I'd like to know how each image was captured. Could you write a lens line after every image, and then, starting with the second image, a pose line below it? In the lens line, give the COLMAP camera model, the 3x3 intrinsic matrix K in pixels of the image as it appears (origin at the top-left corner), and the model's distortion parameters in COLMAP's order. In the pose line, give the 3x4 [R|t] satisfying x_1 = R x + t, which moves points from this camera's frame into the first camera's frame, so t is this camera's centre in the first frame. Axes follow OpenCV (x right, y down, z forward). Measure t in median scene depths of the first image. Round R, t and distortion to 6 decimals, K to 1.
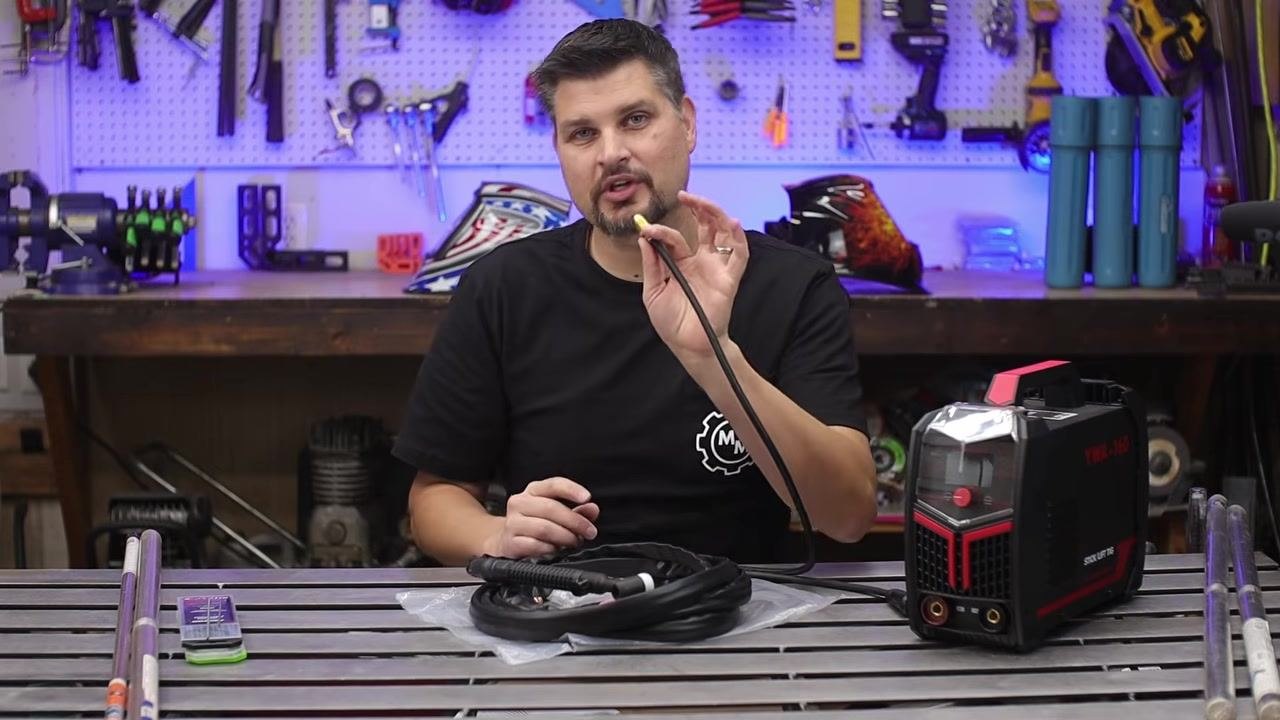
lens RADIAL K [[2323.2, 0, 641.9], [0, 2323.2, 360.6], [0, 0, 1]] dist [-0.229981, 0.510389]
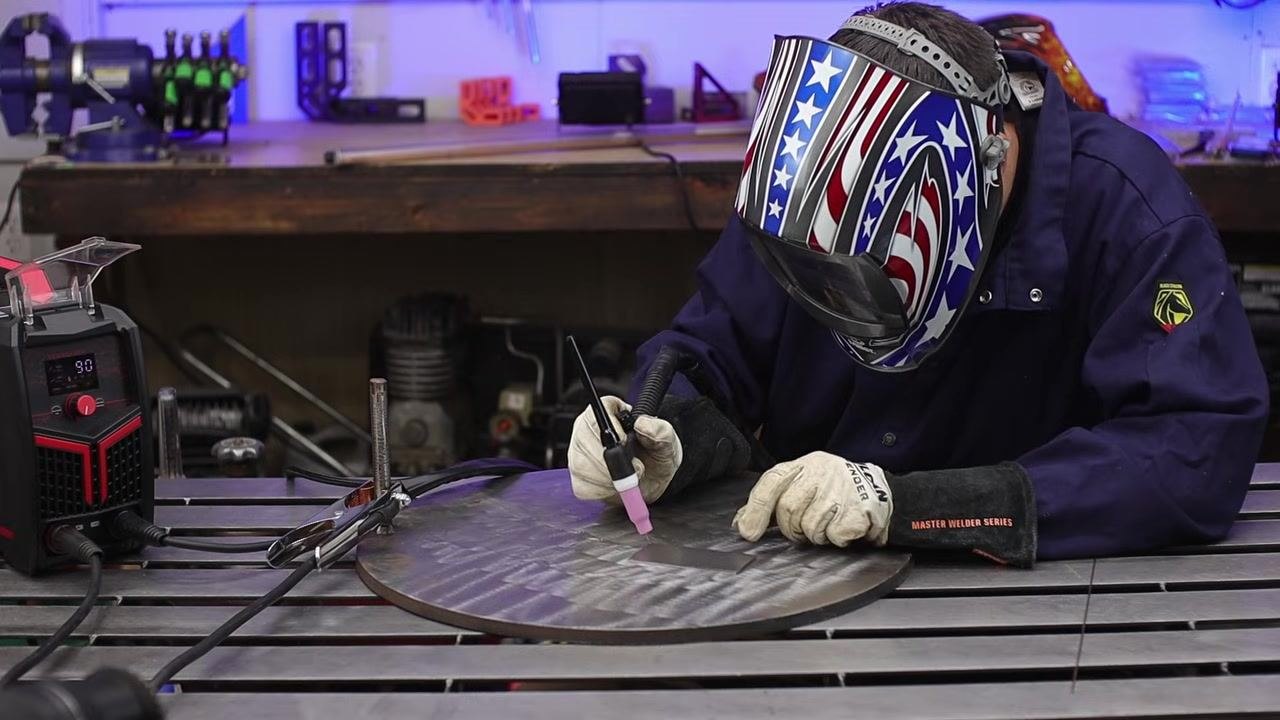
lens RADIAL K [[2323.2, 0, 641.9], [0, 2323.2, 360.6], [0, 0, 1]] dist [-0.229981, 0.510389]
pose [[0.999797, 0.000124, -0.020172, -0.032900], [0.001684, 0.995976, 0.089607, -0.030345], [0.020102, -0.089623, 0.995773, 0.157658]]
